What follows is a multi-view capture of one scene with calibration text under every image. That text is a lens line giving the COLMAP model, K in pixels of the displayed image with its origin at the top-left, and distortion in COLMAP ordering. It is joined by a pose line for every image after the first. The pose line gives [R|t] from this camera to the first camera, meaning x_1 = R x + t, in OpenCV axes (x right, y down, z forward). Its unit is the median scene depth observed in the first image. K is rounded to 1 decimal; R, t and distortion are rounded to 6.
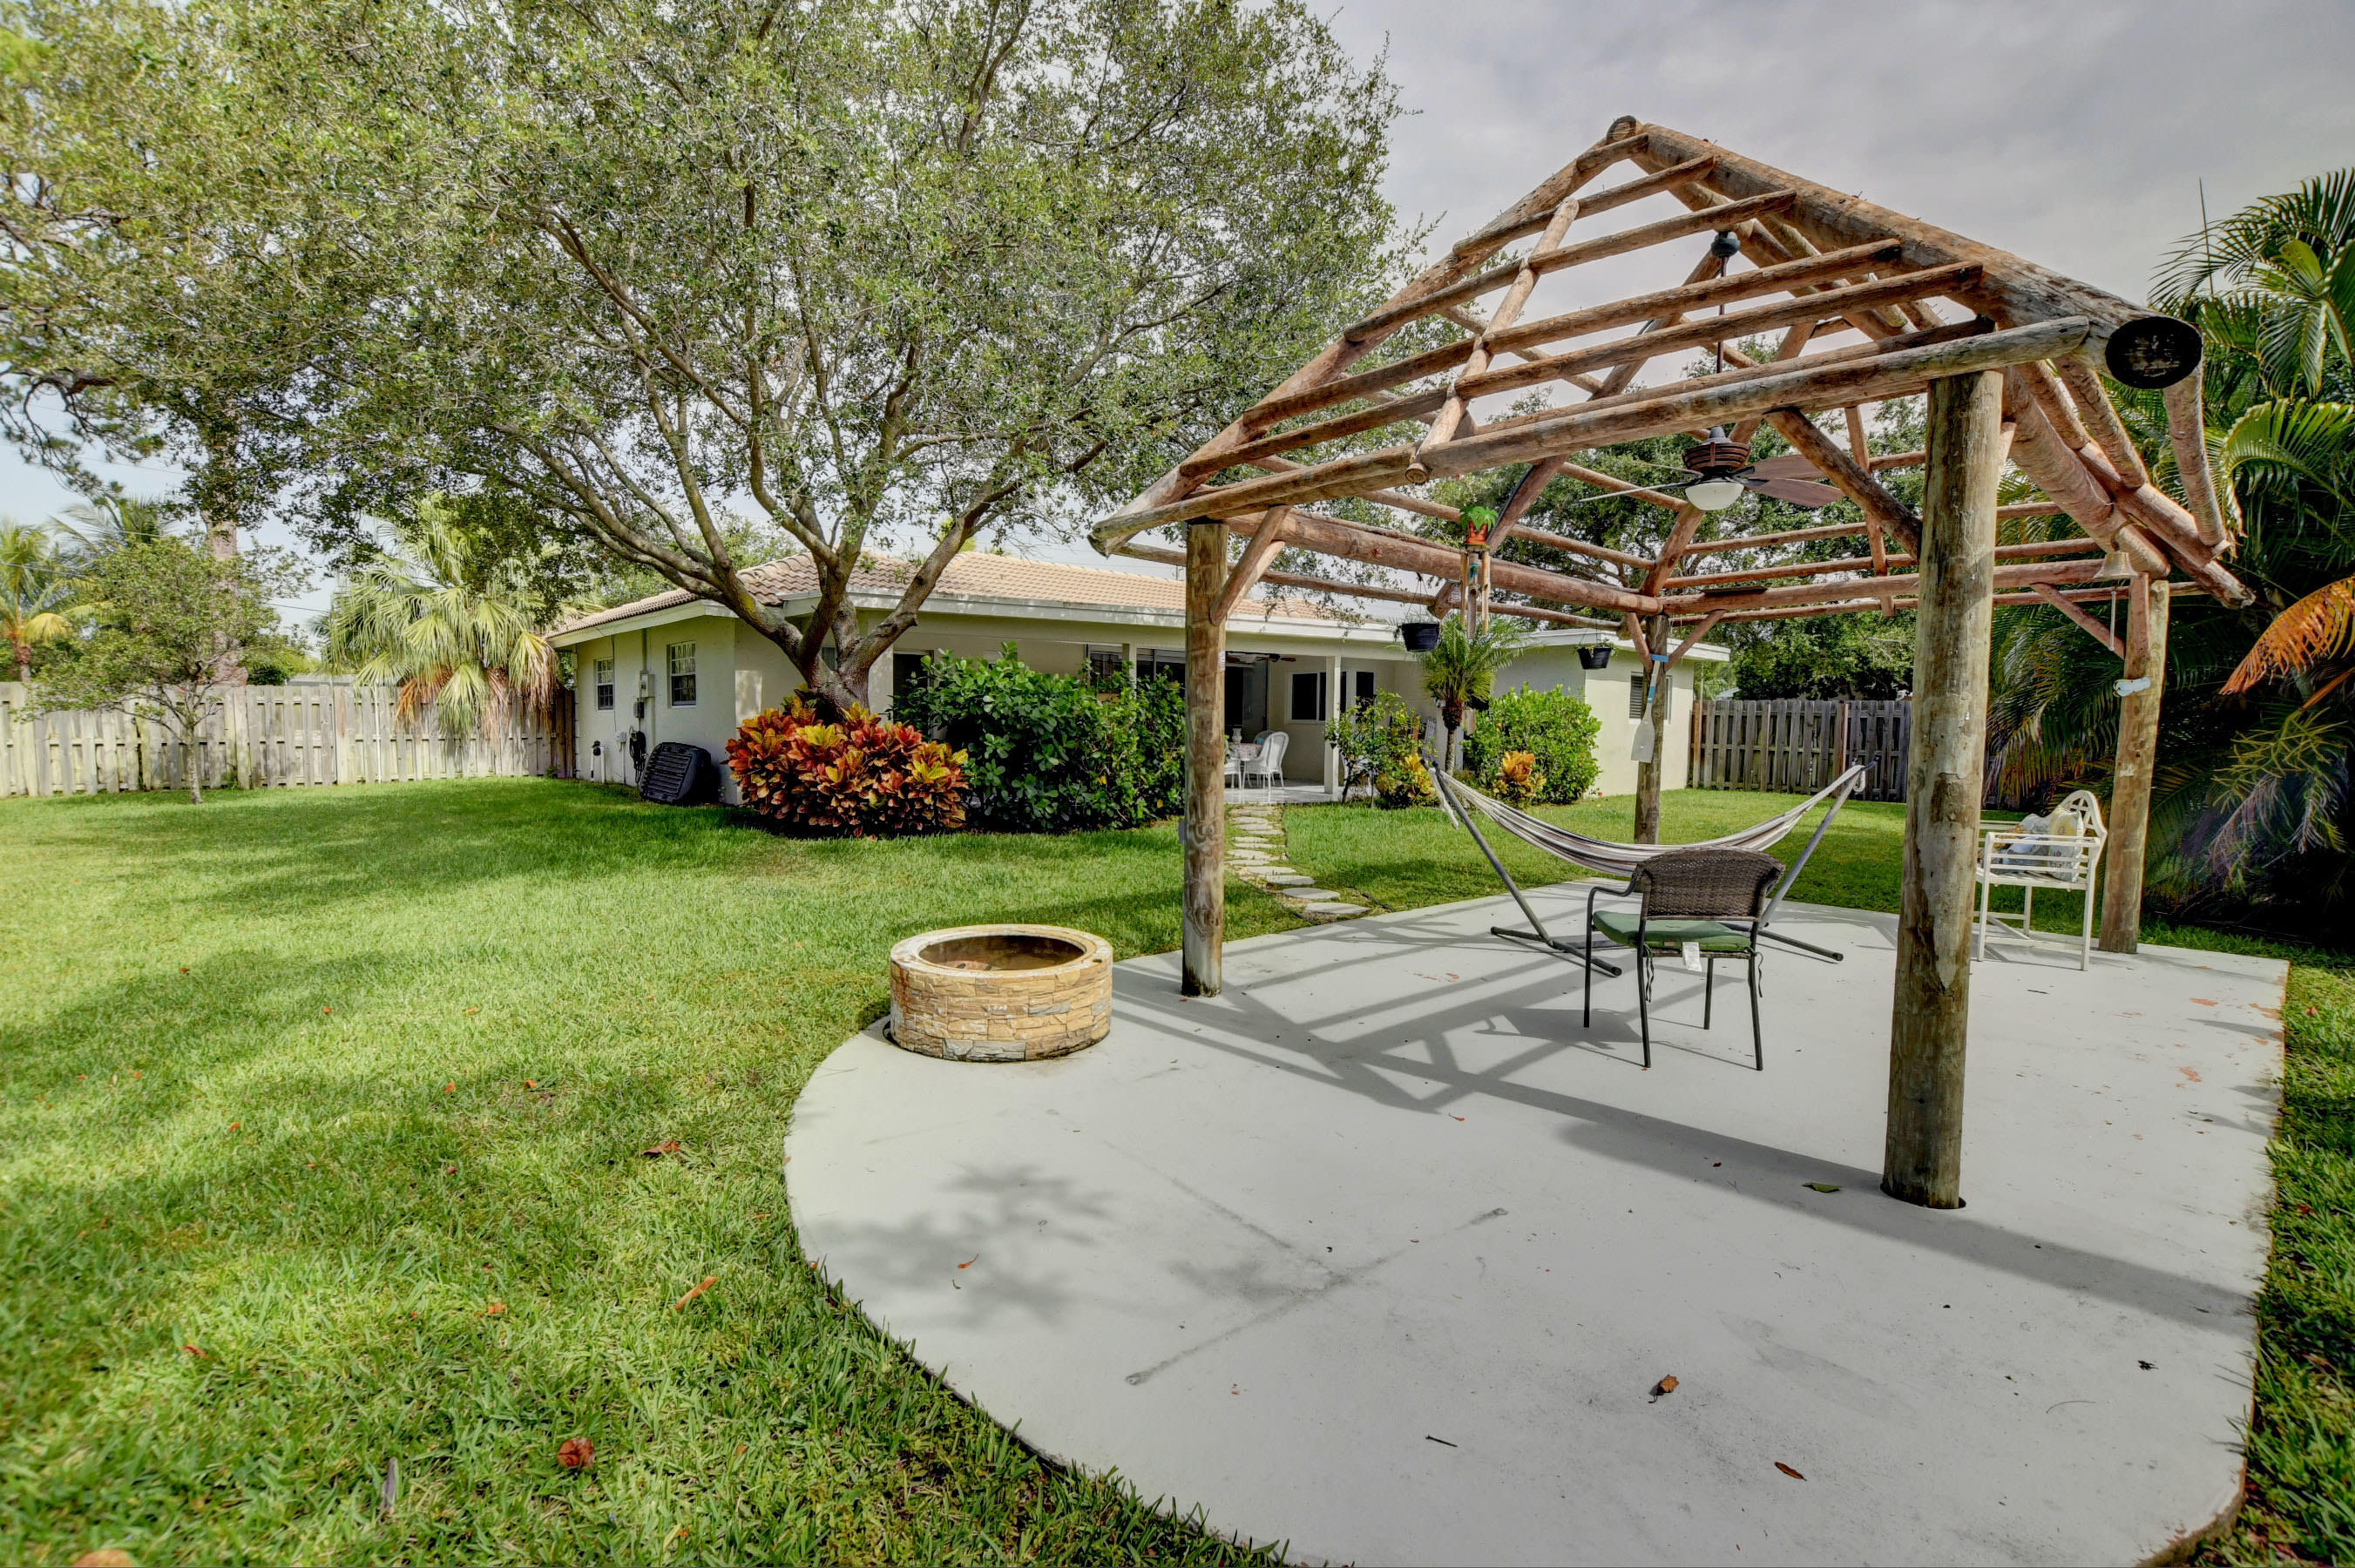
lens RADIAL K [[1038.9, 0, 1179.3], [0, 1038.9, 793.9], [0, 0, 1]] dist [-0.031813, 0.003300]
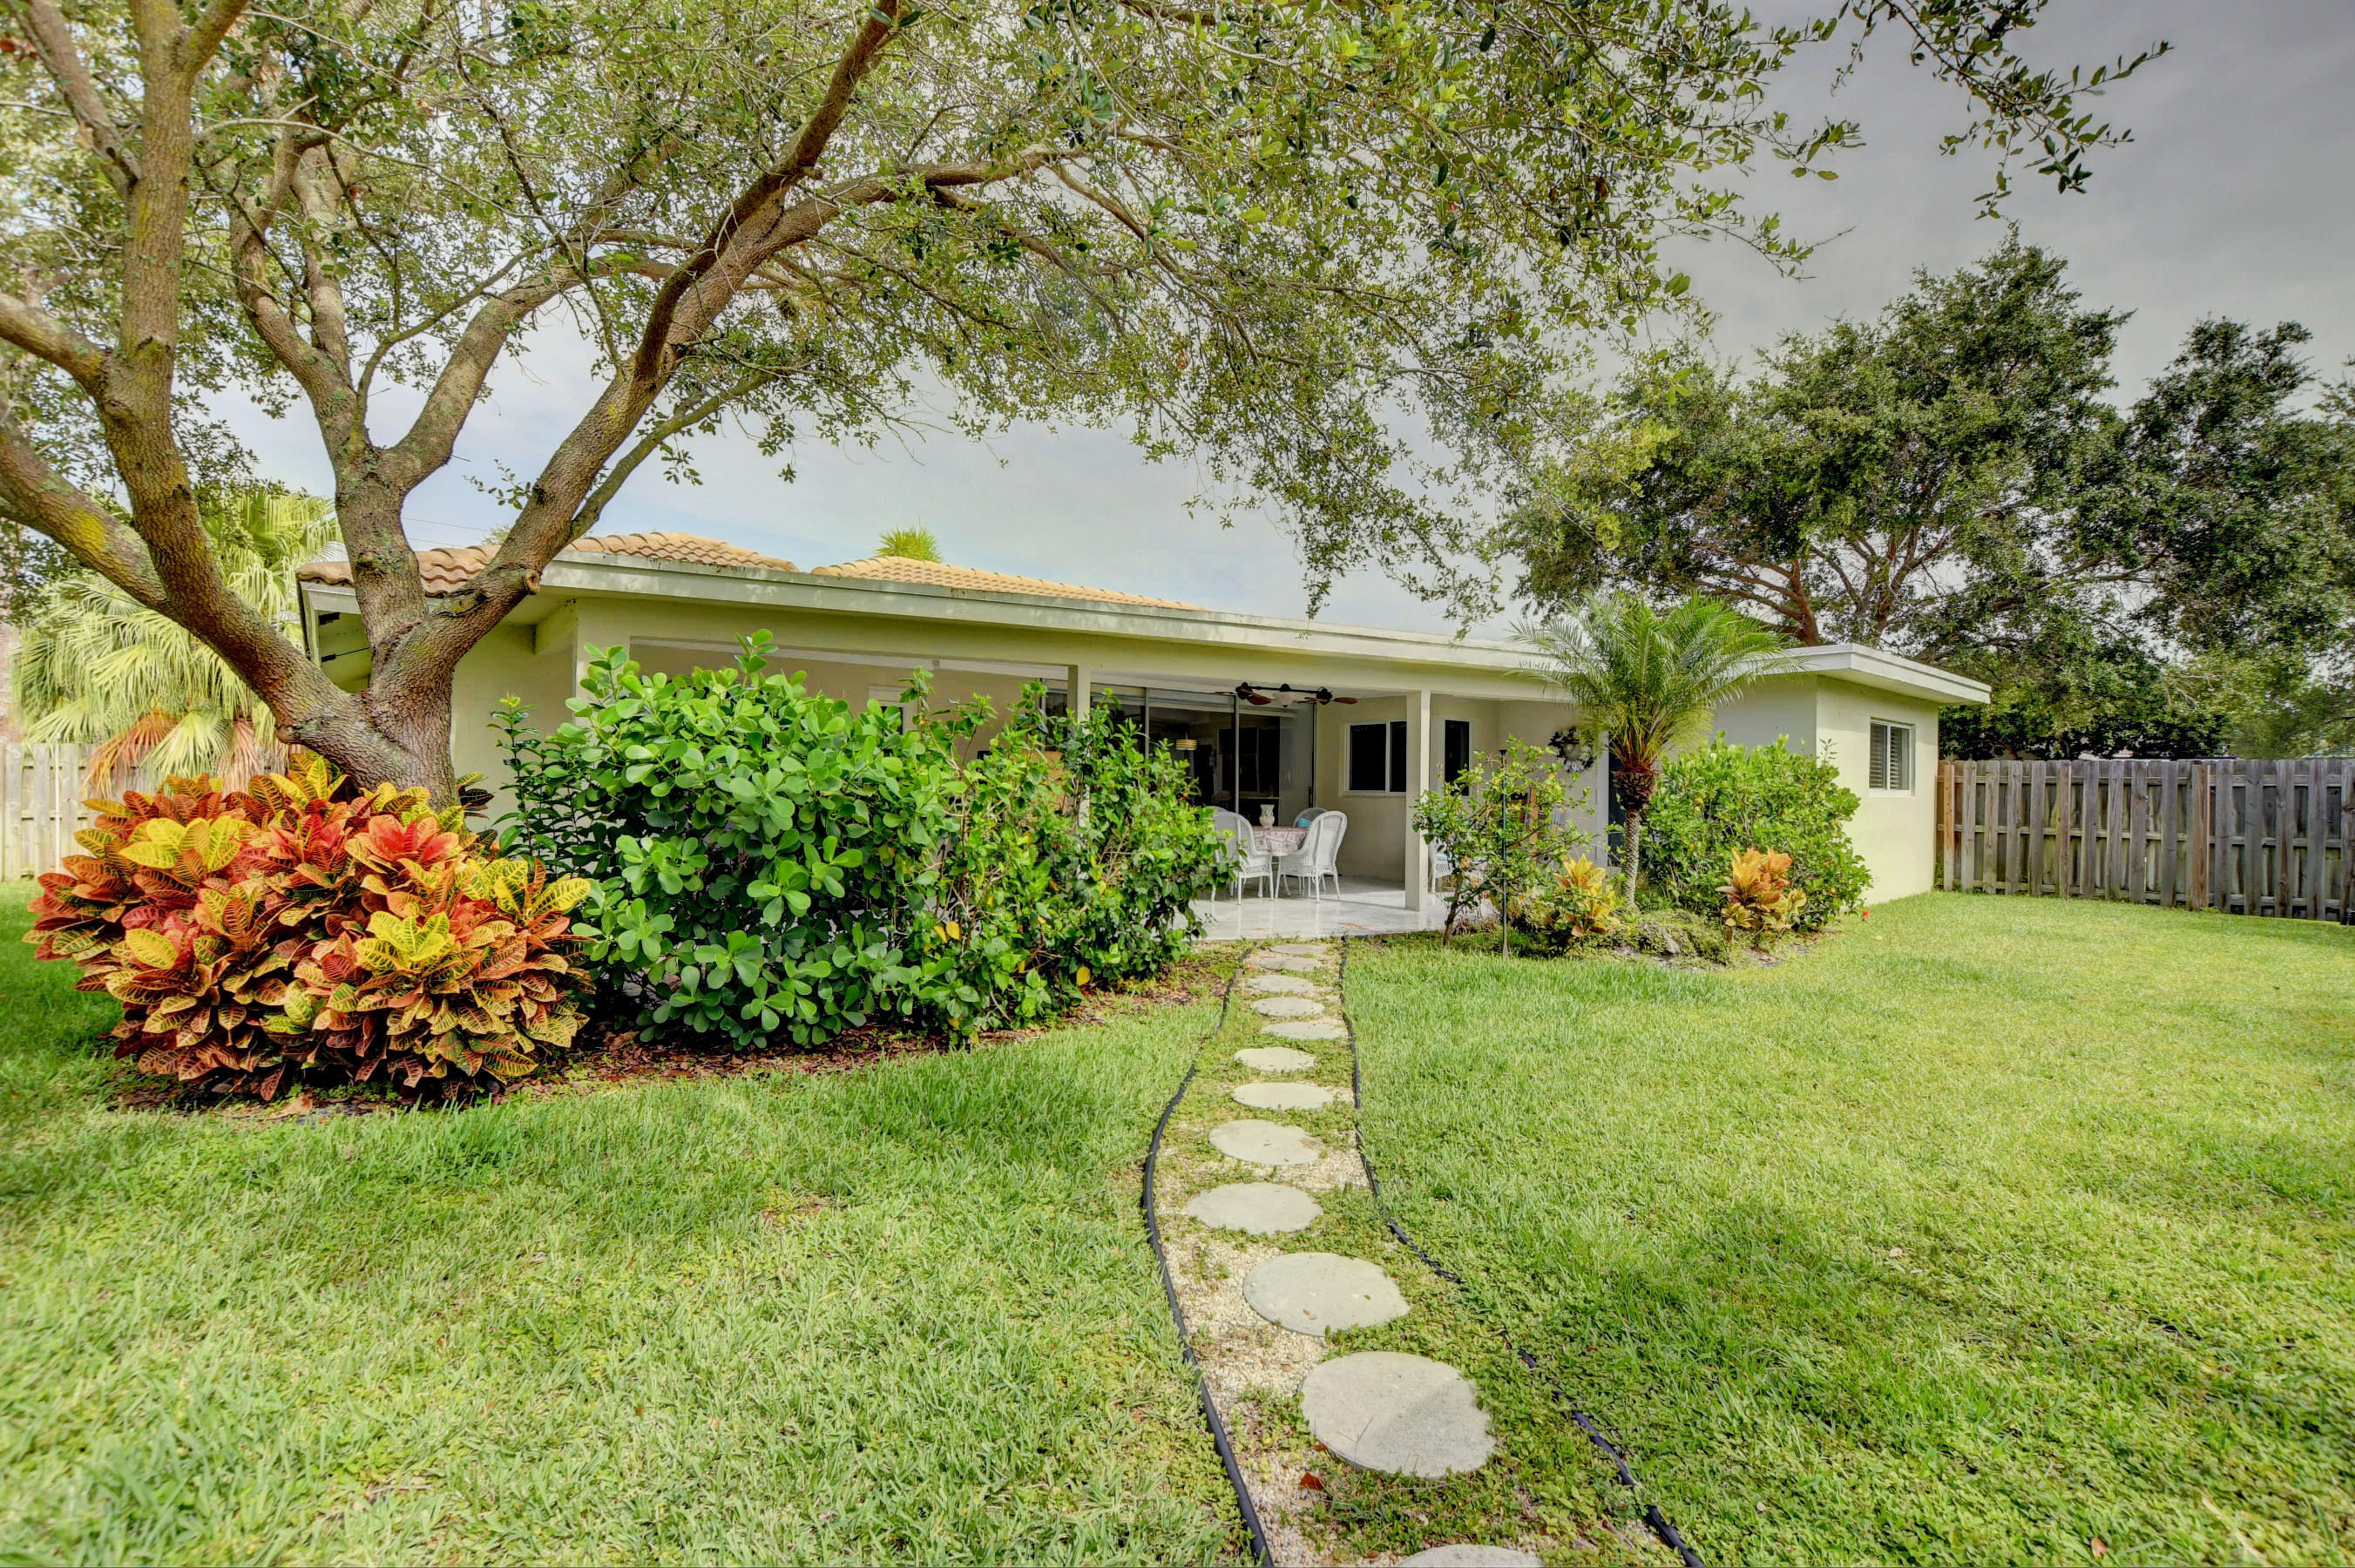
lens RADIAL K [[1038.9, 0, 1171.5], [0, 1038.9, 784.2], [0, 0, 1]] dist [-0.031813, 0.003300]
pose [[0.998560, -0.000806, -0.053638, 0.030981], [-0.003107, 0.997339, -0.072834, -0.028540], [0.053554, 0.072896, 0.995901, 0.350701]]
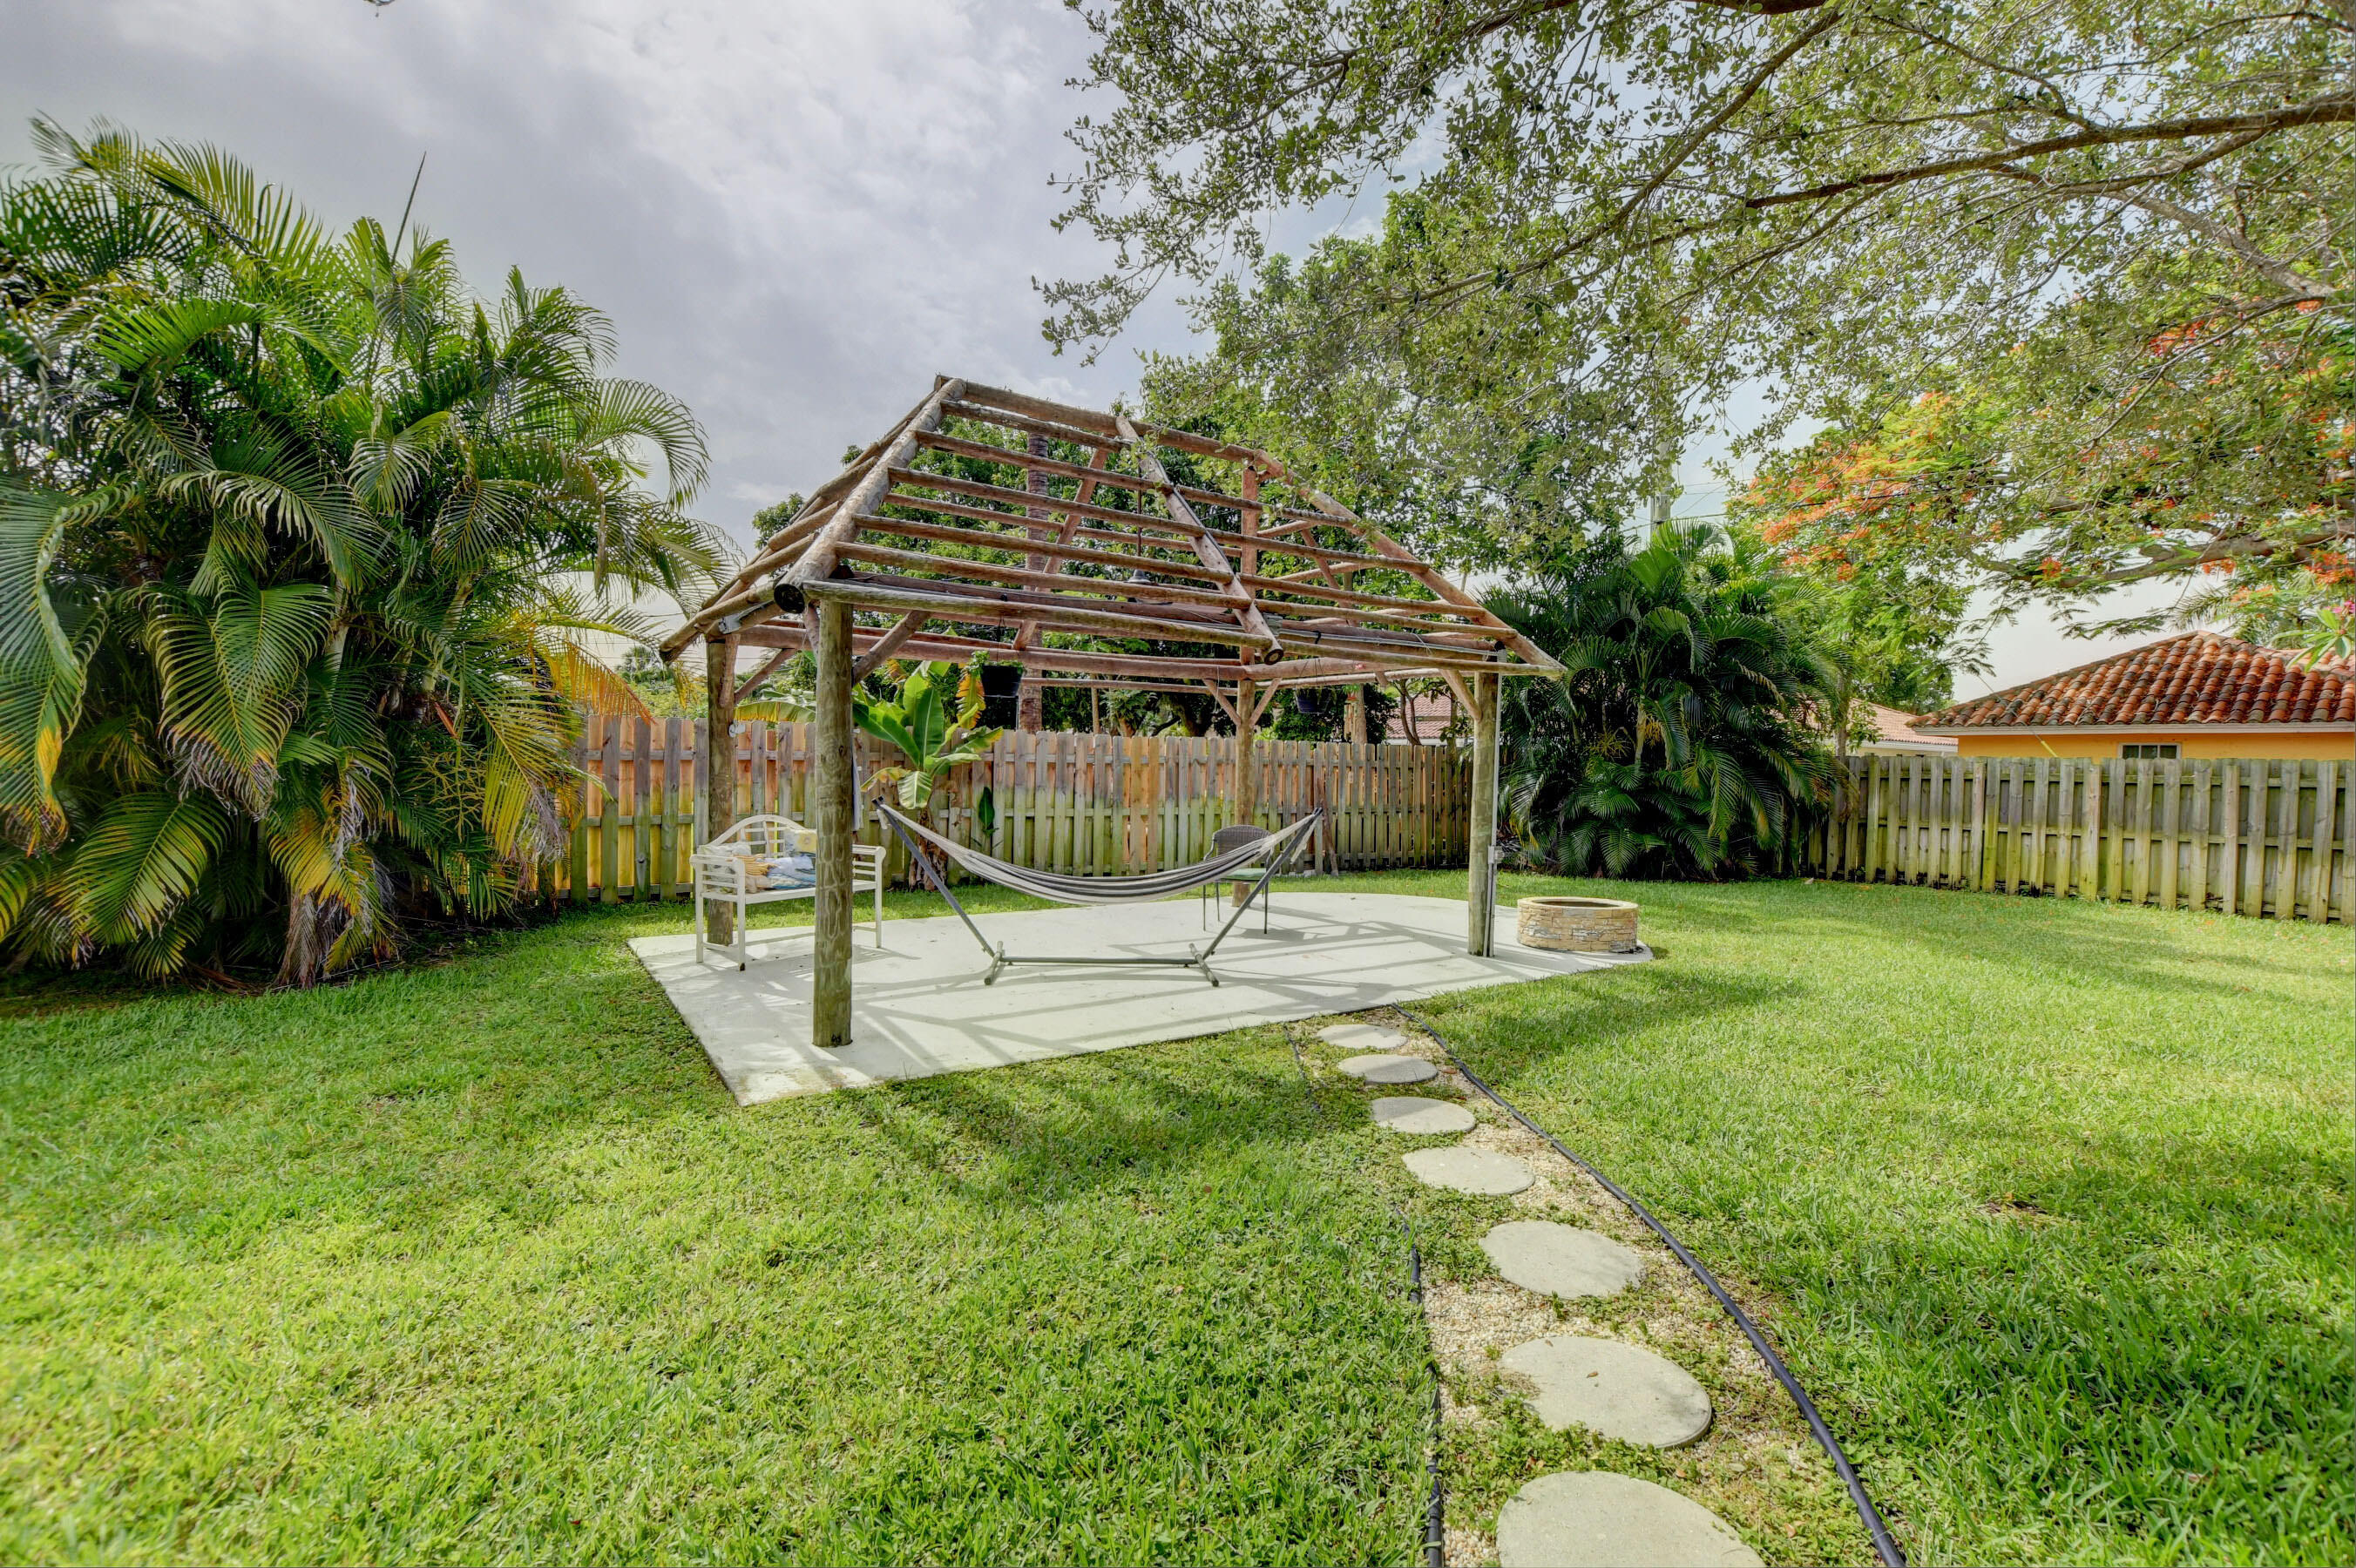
lens RADIAL K [[1039.4, 0, 1177.2], [0, 1039.4, 782.8], [0, 0, 1]] dist [-0.031813, 0.003300]
pose [[-0.992041, -0.022360, 0.123915, 0.074847], [-0.010026, 0.995009, 0.099277, -0.053438], [-0.125517, 0.097244, -0.987314, 0.687631]]
